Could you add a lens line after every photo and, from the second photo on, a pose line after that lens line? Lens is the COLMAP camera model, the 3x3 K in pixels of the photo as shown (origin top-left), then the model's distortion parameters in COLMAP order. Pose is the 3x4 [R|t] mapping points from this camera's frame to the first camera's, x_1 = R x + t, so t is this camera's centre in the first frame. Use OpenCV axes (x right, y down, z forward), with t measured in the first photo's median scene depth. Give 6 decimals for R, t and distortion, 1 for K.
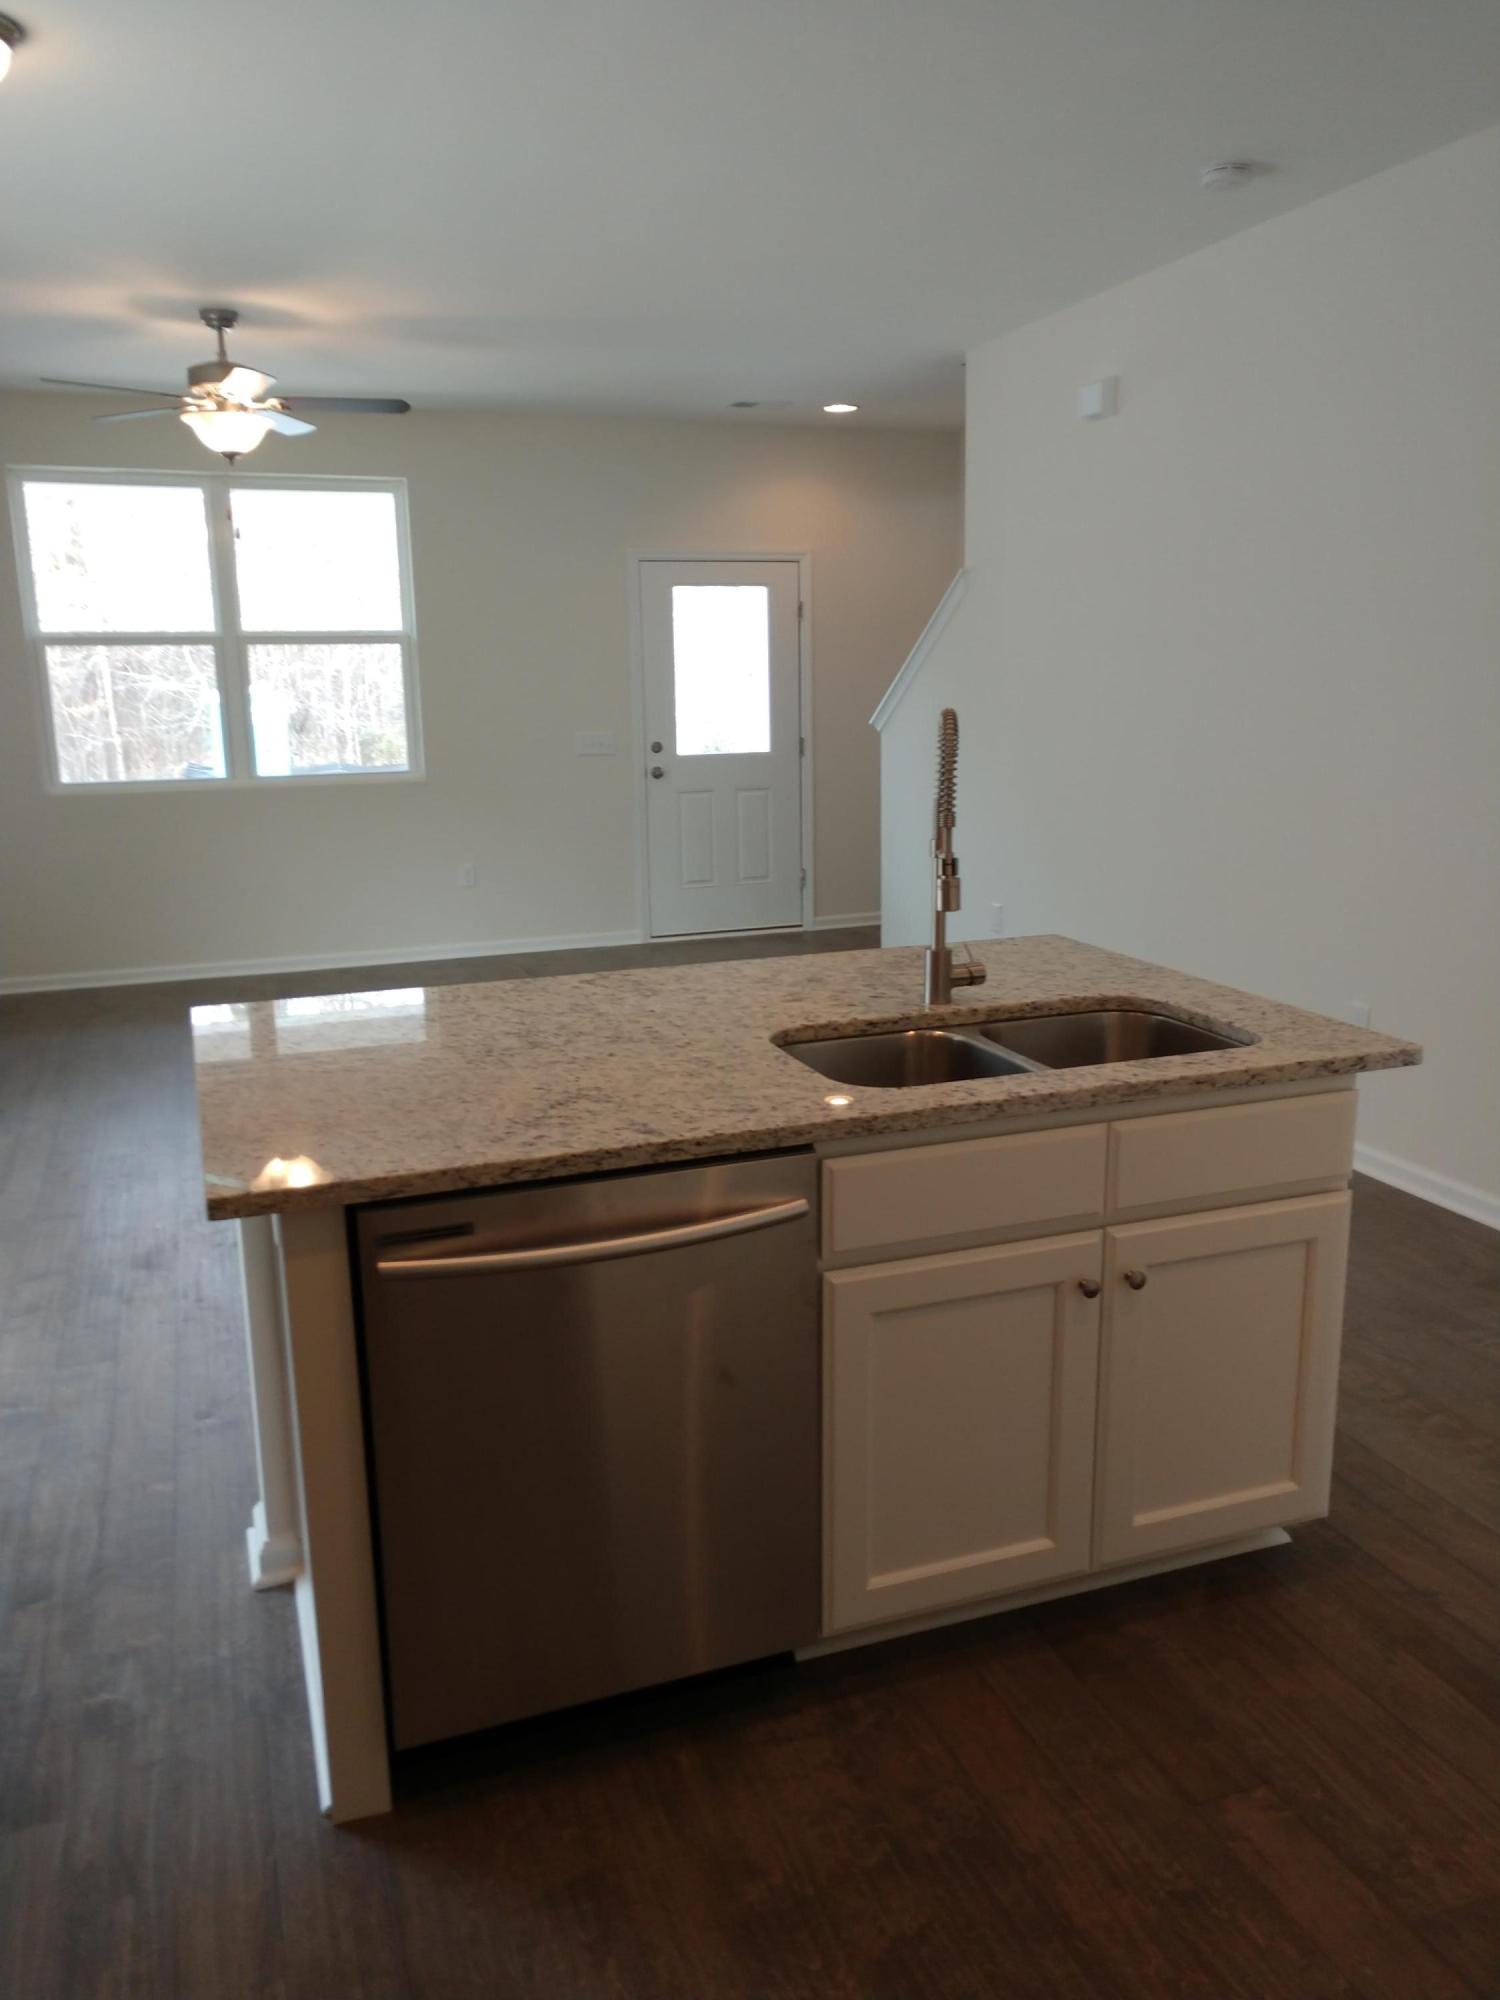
lens RADIAL K [[1552.5, 0, 750.0], [0, 1552.5, 1000.0], [0, 0, 1]] dist [0.031703, -0.000543]
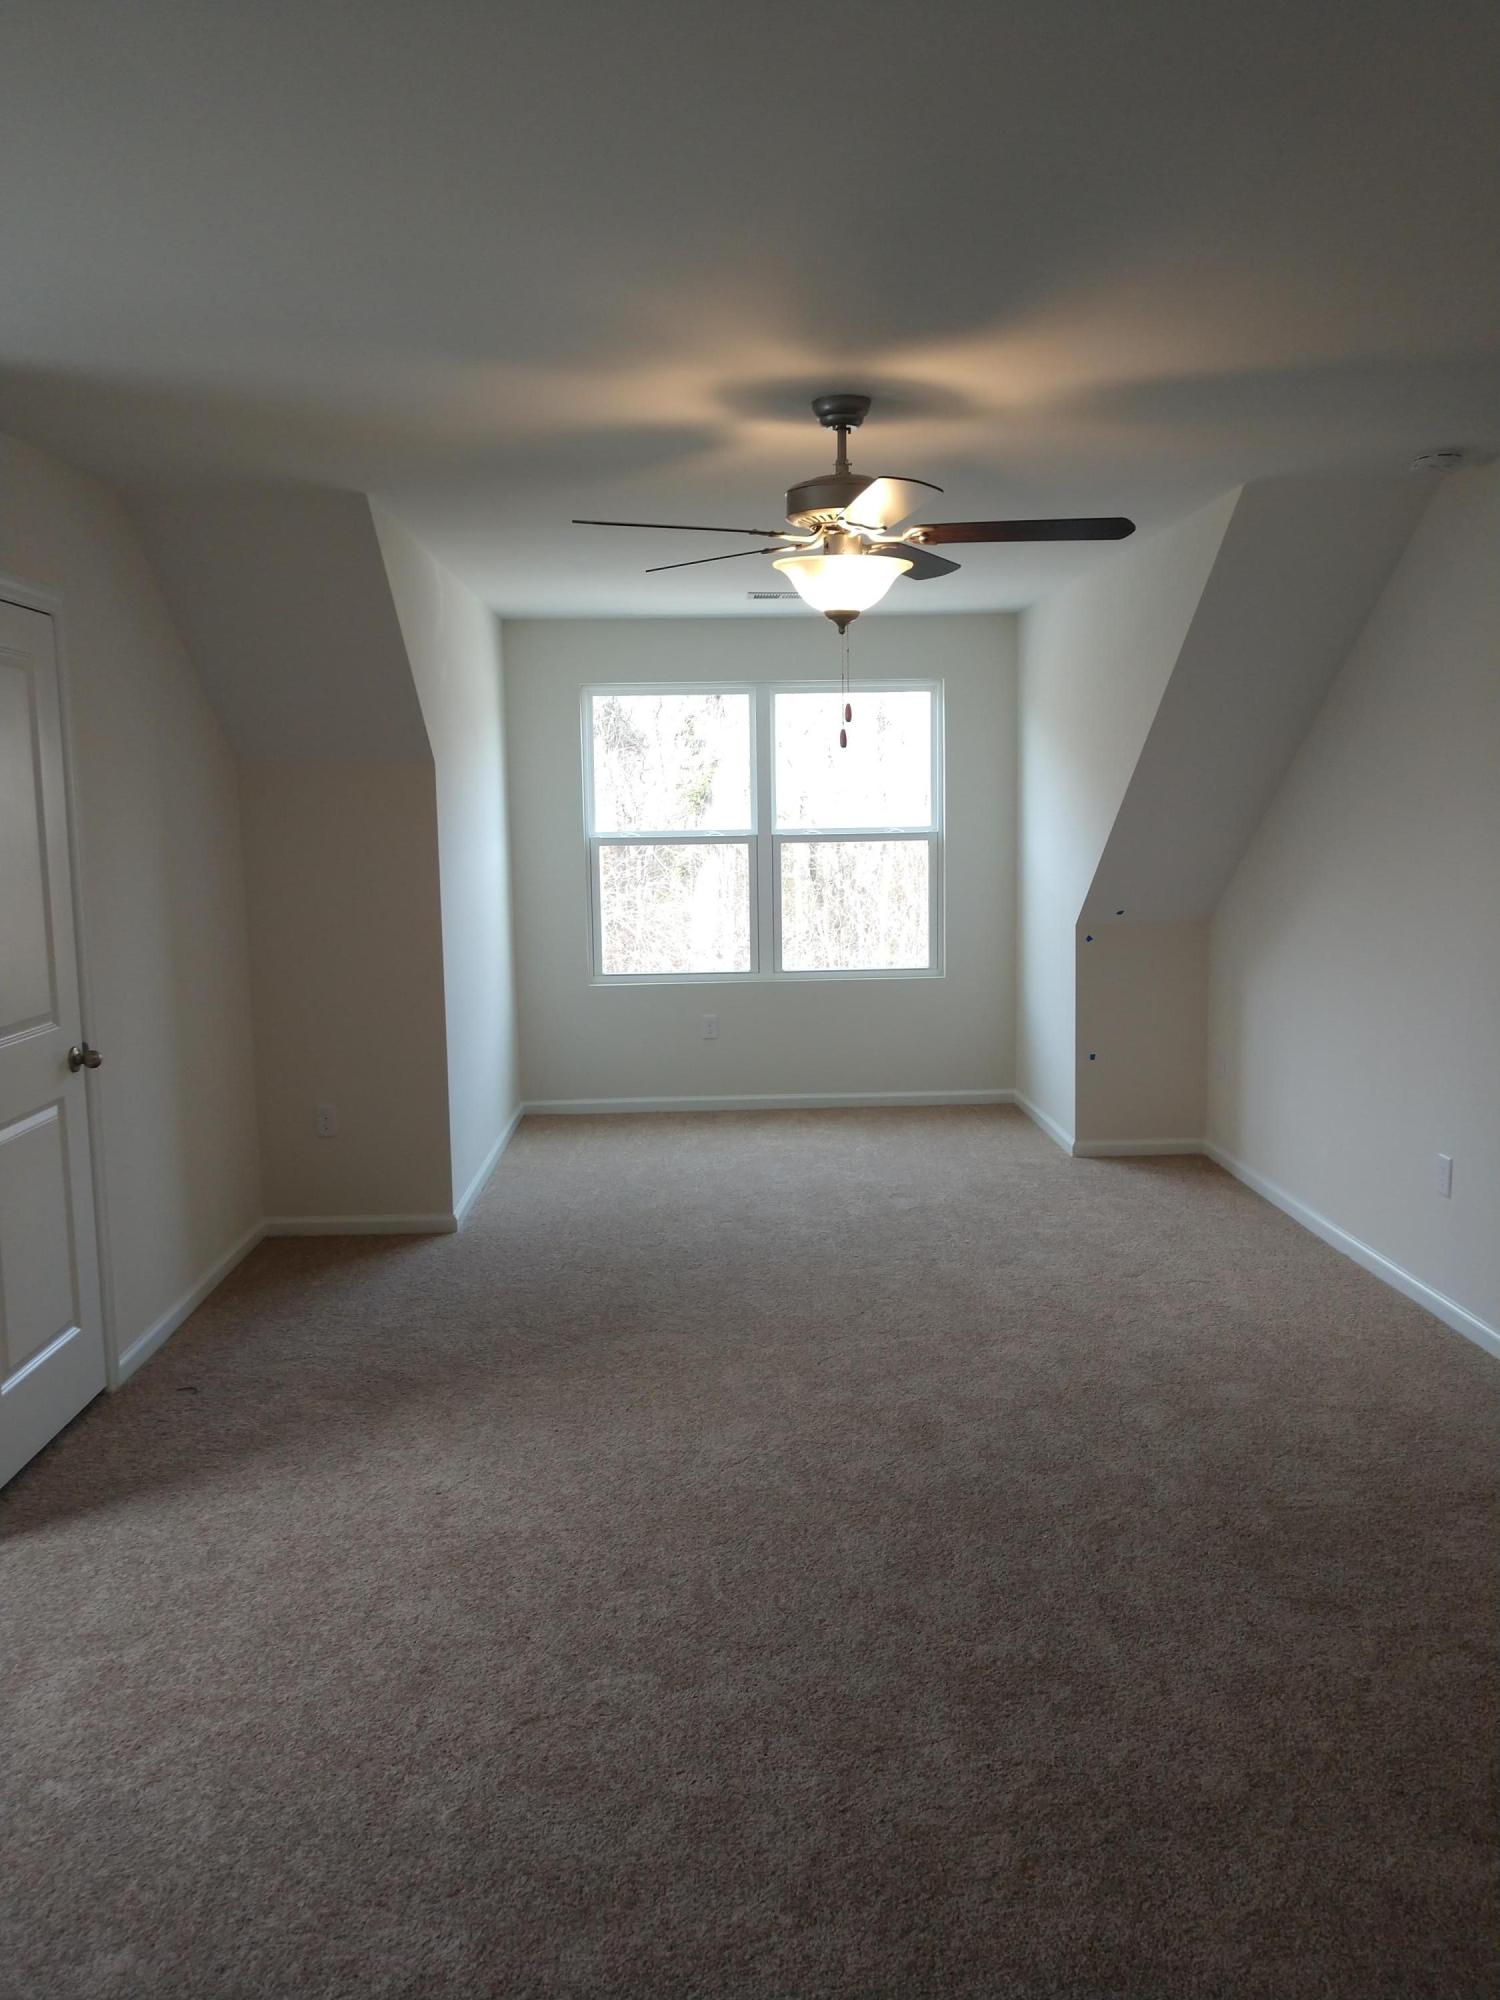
lens RADIAL K [[1552.5, 0, 750.0], [0, 1552.5, 1000.0], [0, 0, 1]] dist [0.031703, -0.000543]
pose [[0.949334, 0.029210, -0.312907, -0.162710], [-0.066160, 0.991933, -0.108126, -0.121295], [0.307225, 0.123350, 0.943609, 0.404767]]
